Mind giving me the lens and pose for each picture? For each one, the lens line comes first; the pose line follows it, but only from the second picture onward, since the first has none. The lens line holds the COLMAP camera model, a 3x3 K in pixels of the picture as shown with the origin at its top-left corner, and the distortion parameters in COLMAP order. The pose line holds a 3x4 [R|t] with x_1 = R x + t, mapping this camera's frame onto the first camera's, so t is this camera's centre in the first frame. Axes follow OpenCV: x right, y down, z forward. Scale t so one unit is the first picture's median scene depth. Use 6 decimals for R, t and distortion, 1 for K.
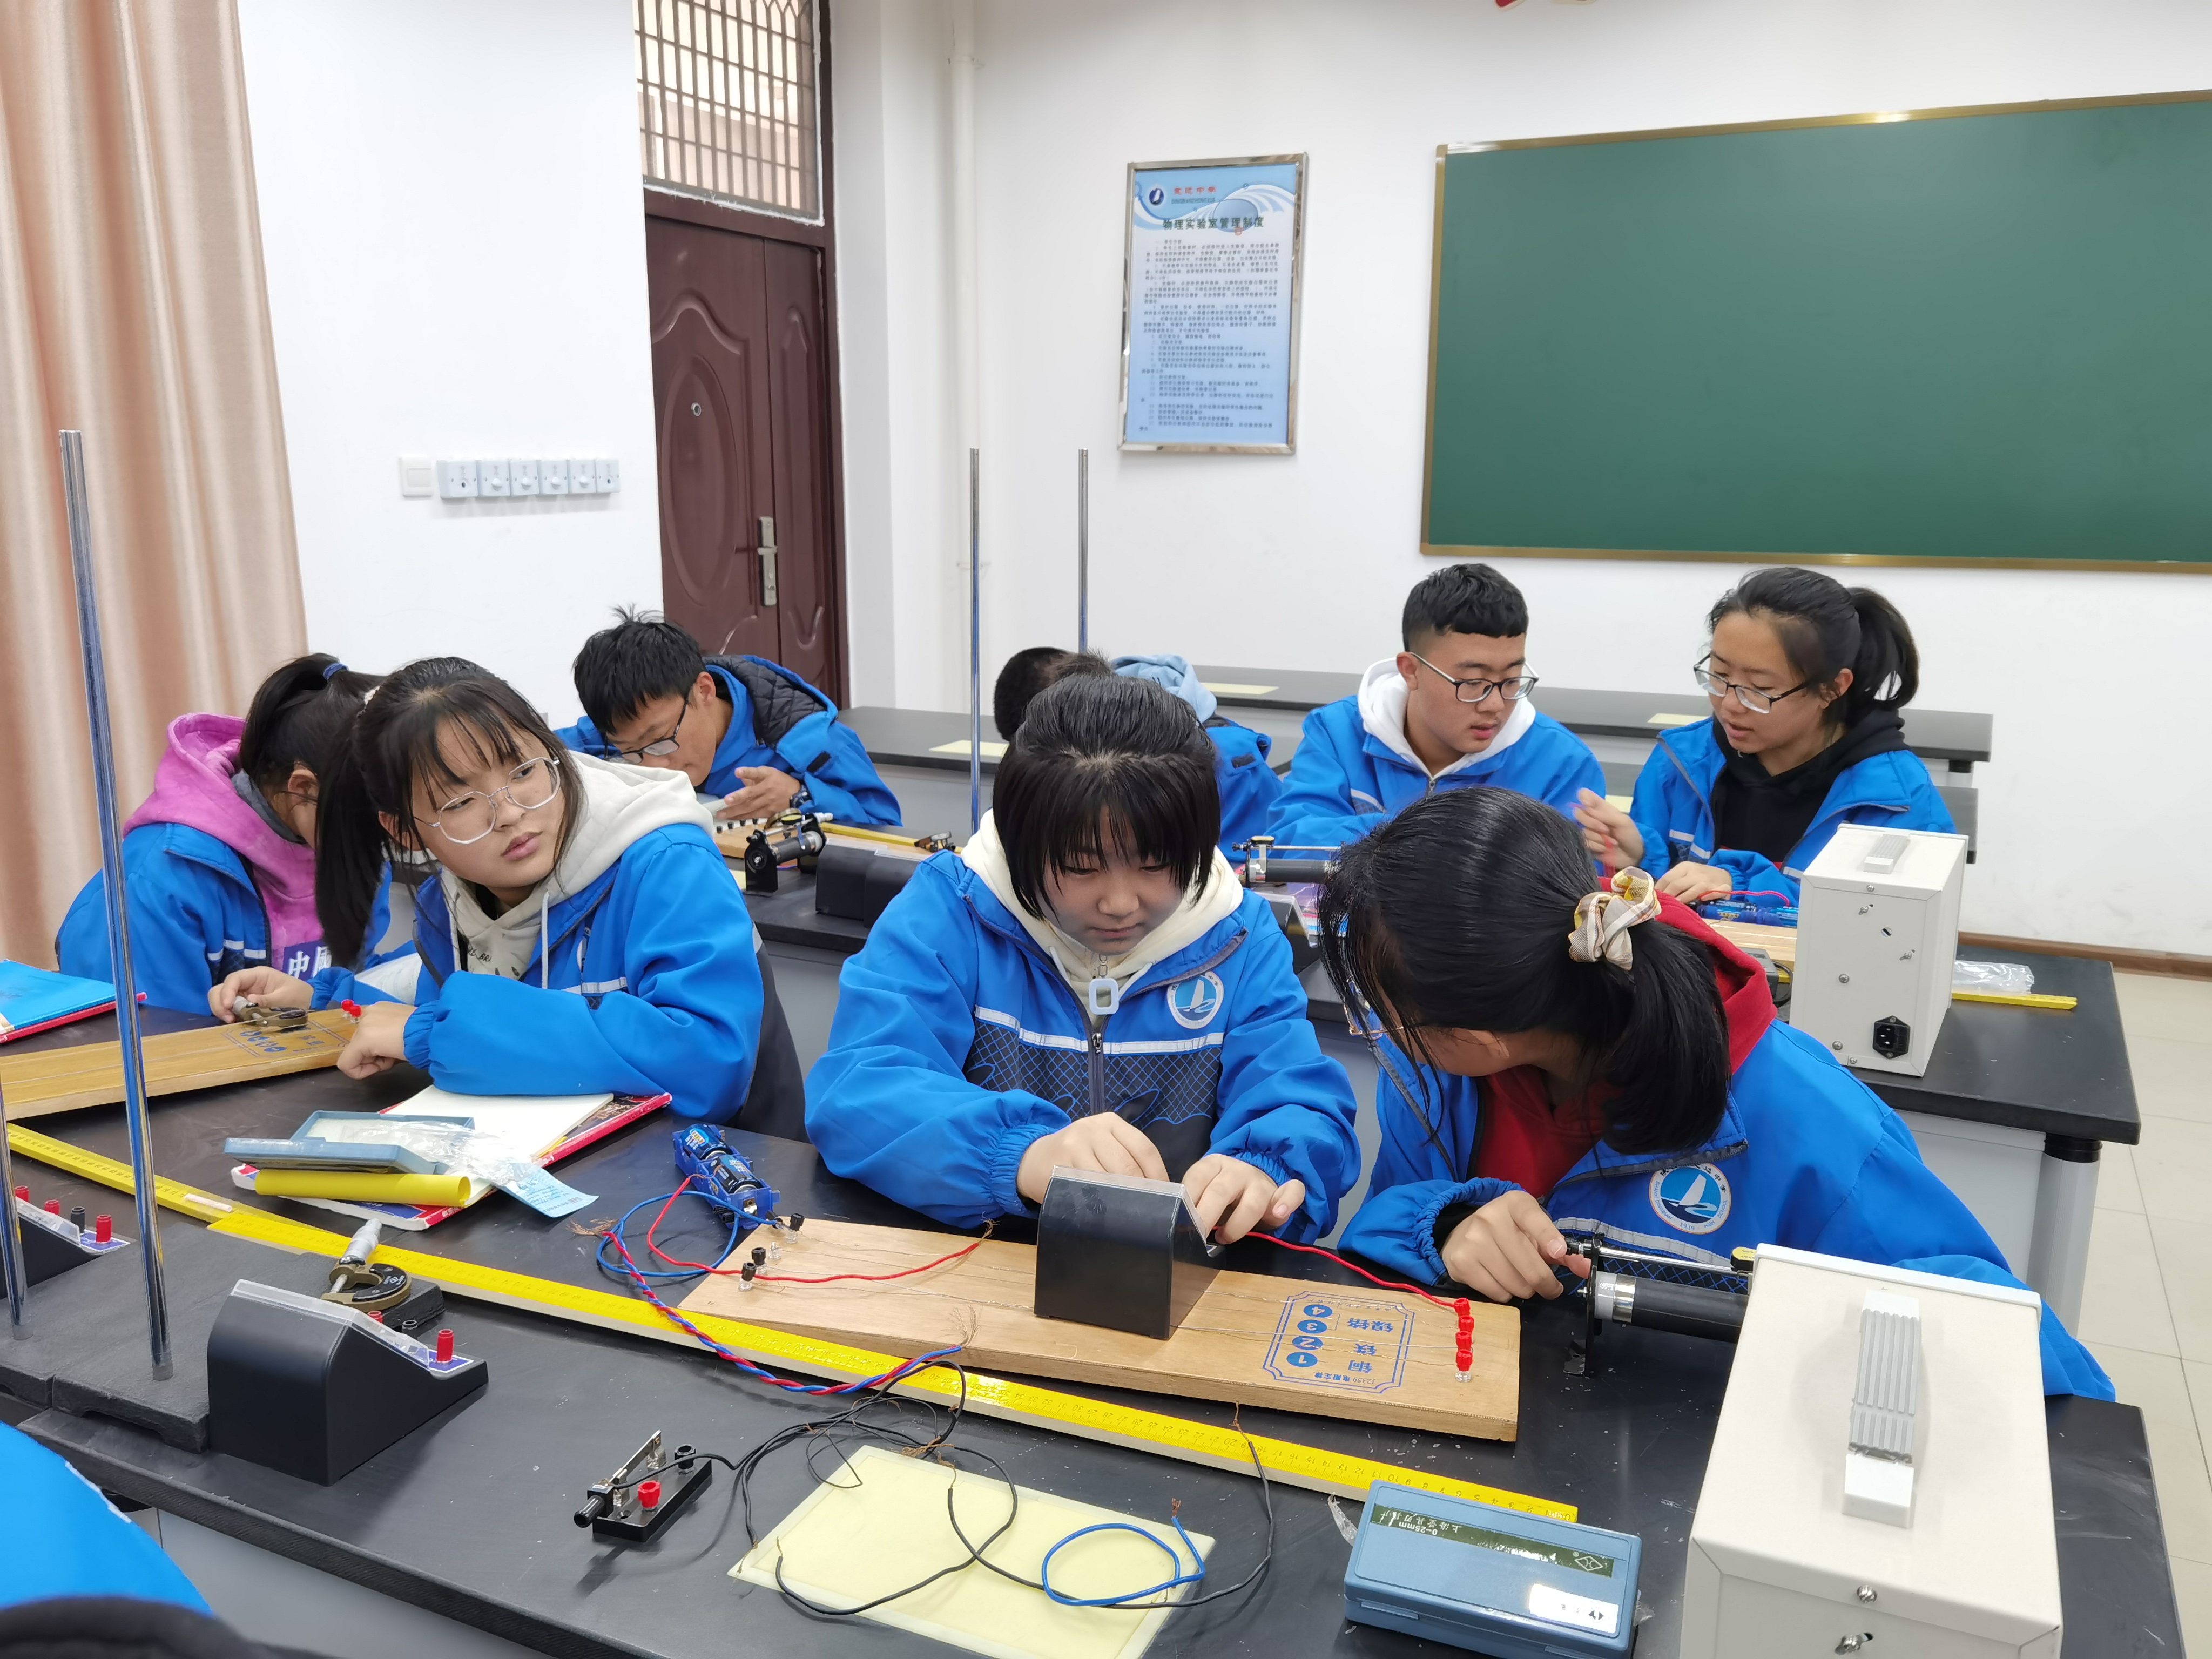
lens RADIAL K [[1754.1, 0, 1119.6], [0, 1754.1, 842.0], [0, 0, 1]] dist [-0.005205, -0.004306]
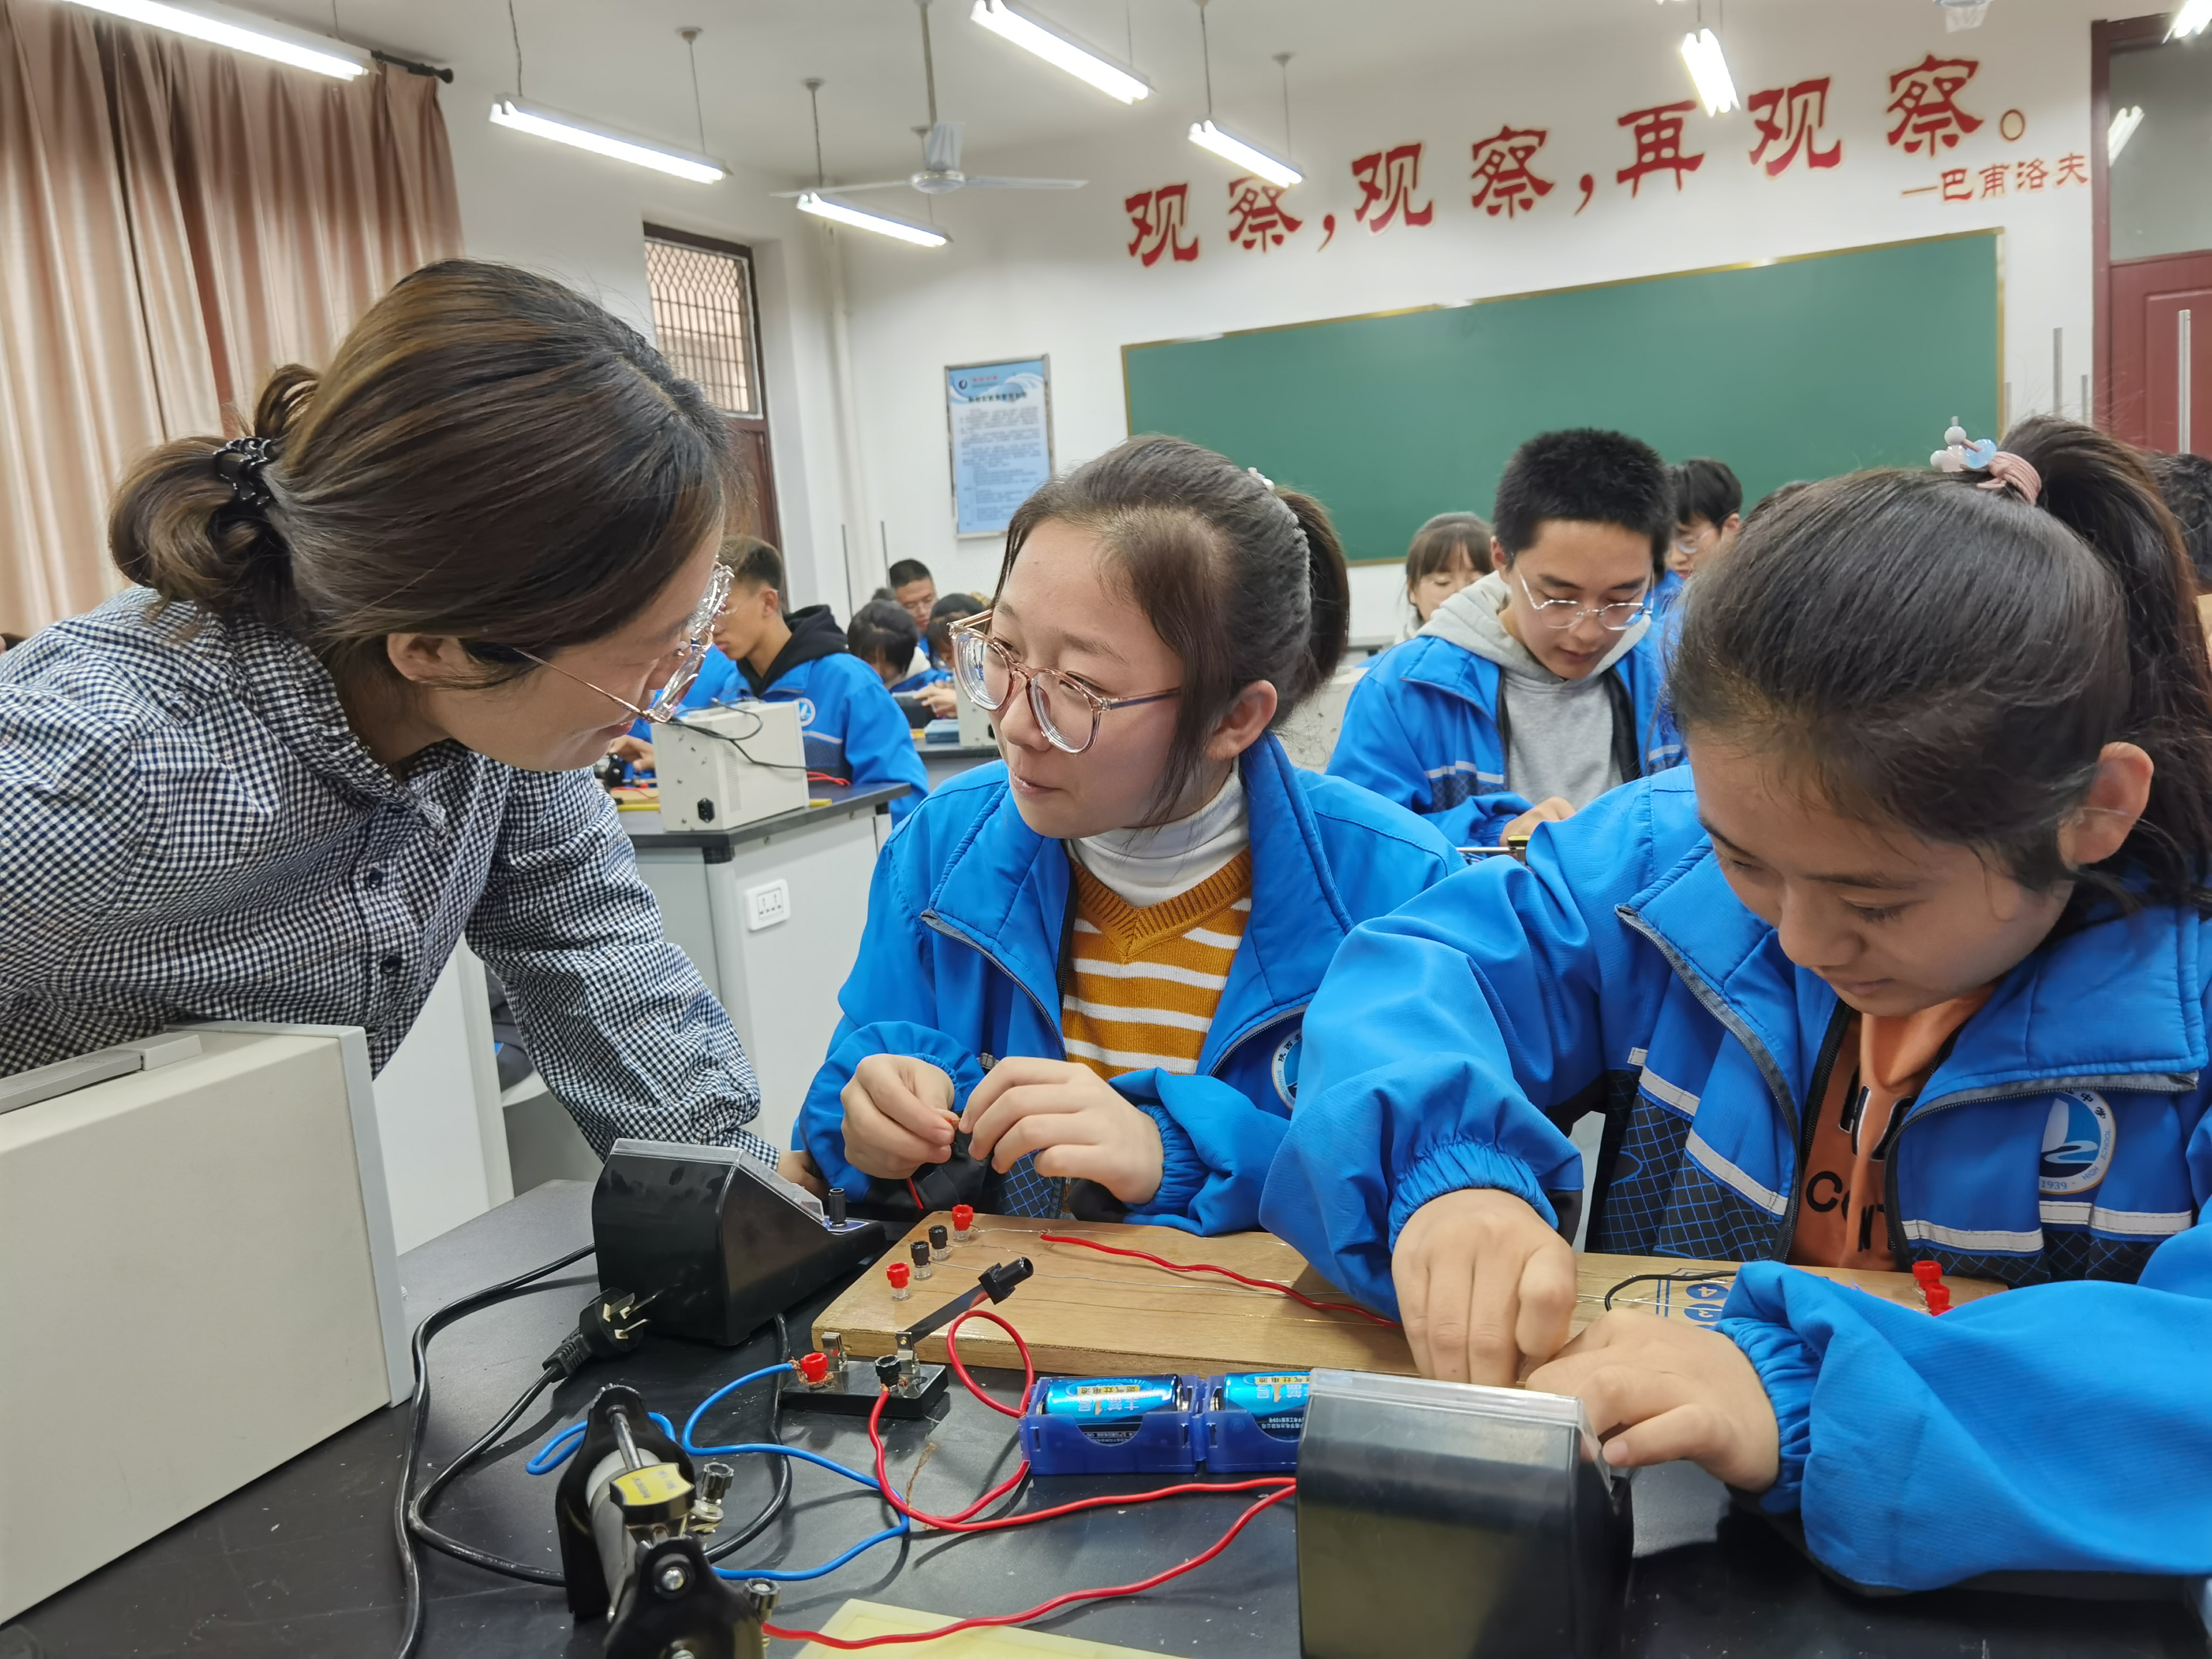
lens RADIAL K [[1754.1, 0, 1088.0], [0, 1754.1, 824.2], [0, 0, 1]] dist [-0.005205, -0.004306]
pose [[0.996578, -0.082492, -0.005170, 0.112719], [0.081920, 0.994112, -0.070925, 0.169366], [0.010990, 0.070259, 0.997468, -0.614073]]
